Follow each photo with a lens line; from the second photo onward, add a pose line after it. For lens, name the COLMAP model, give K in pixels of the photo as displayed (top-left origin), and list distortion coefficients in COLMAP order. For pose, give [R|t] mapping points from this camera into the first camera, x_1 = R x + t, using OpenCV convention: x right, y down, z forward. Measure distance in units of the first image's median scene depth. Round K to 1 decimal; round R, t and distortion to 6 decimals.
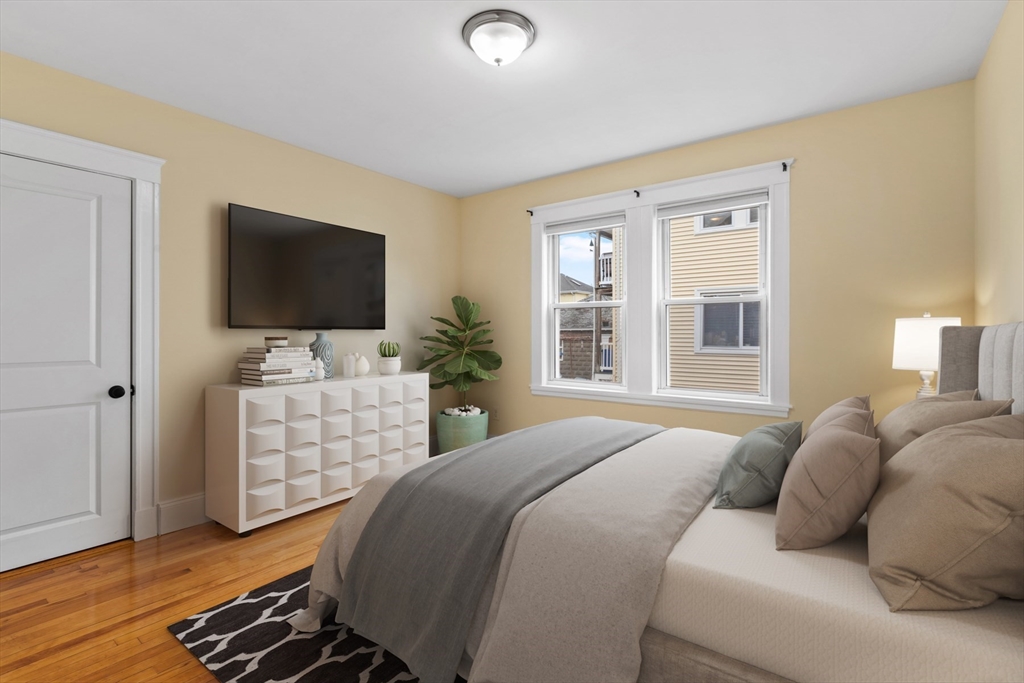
lens RADIAL K [[463.8, 0, 511.9], [0, 463.8, 335.0], [0, 0, 1]] dist [-0.000002, 0.000009]
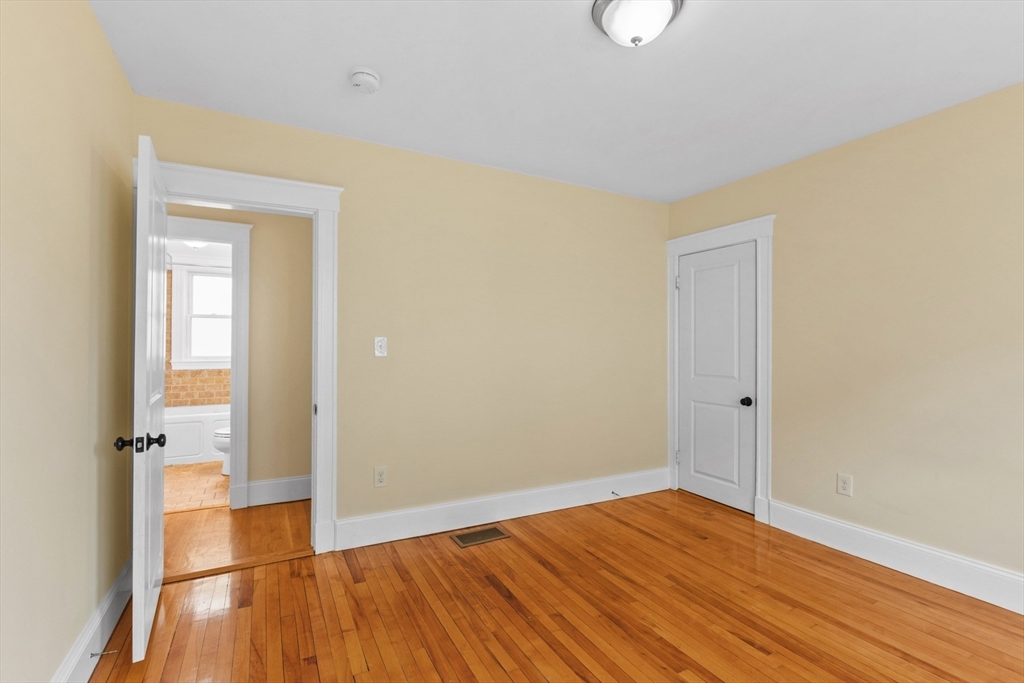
lens RADIAL K [[463.8, 0, 510.6], [0, 463.8, 343.1], [0, 0, 1]] dist [-0.000002, 0.000009]
pose [[-0.399981, -0.005276, -0.916508, 0.721323], [-0.009044, 0.999957, -0.001809, -0.042076], [0.916479, 0.007566, -0.400012, 0.990621]]
